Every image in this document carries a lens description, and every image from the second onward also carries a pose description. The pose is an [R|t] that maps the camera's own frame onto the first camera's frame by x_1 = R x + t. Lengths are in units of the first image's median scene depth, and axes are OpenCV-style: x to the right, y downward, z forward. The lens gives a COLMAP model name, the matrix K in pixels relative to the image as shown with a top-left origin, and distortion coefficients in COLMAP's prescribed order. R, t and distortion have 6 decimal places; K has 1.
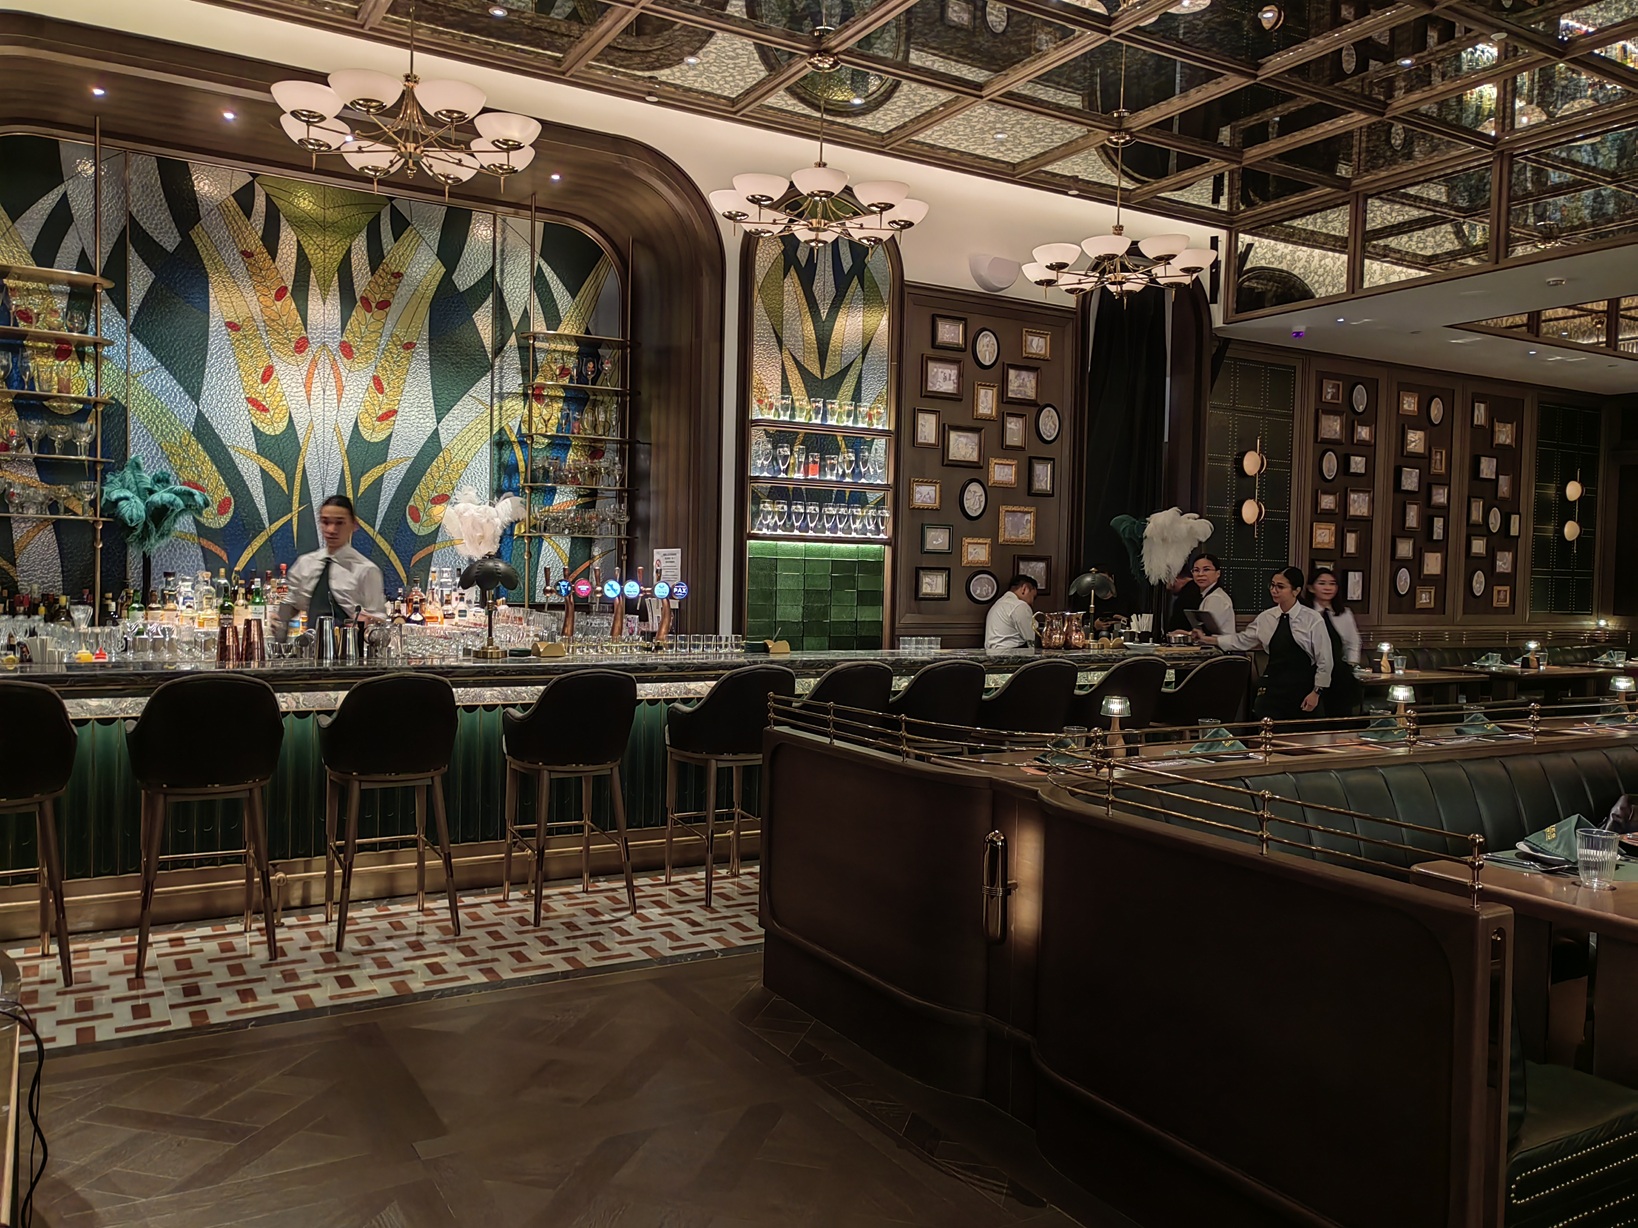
lens RADIAL K [[1277.4, 0, 819.0], [0, 1277.4, 614.0], [0, 0, 1]] dist [0.000582, 0.003159]
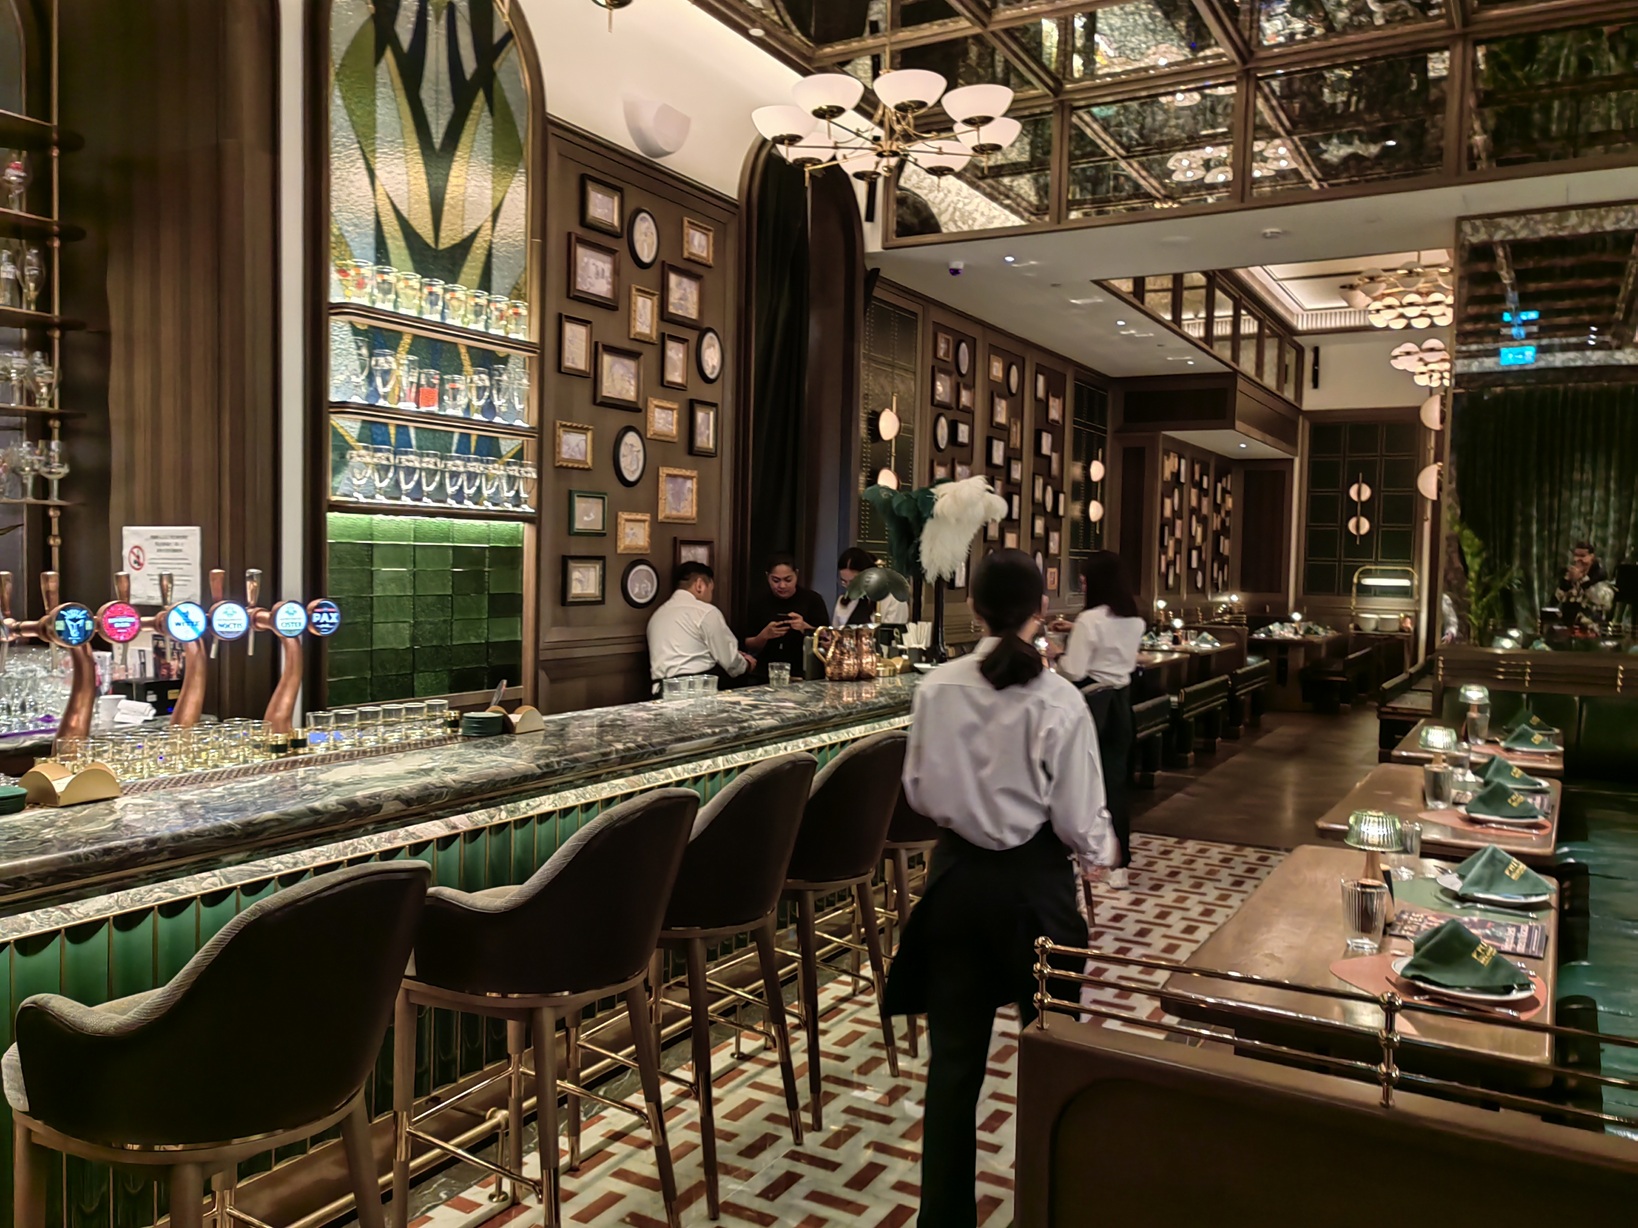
lens RADIAL K [[1277.4, 0, 819.0], [0, 1277.4, 614.0], [0, 0, 1]] dist [0.000582, 0.003159]
pose [[0.864994, -0.027201, 0.501045, -0.142549], [0.015667, 0.999507, 0.027214, -0.022616], [-0.501538, -0.015691, 0.864993, 0.362154]]
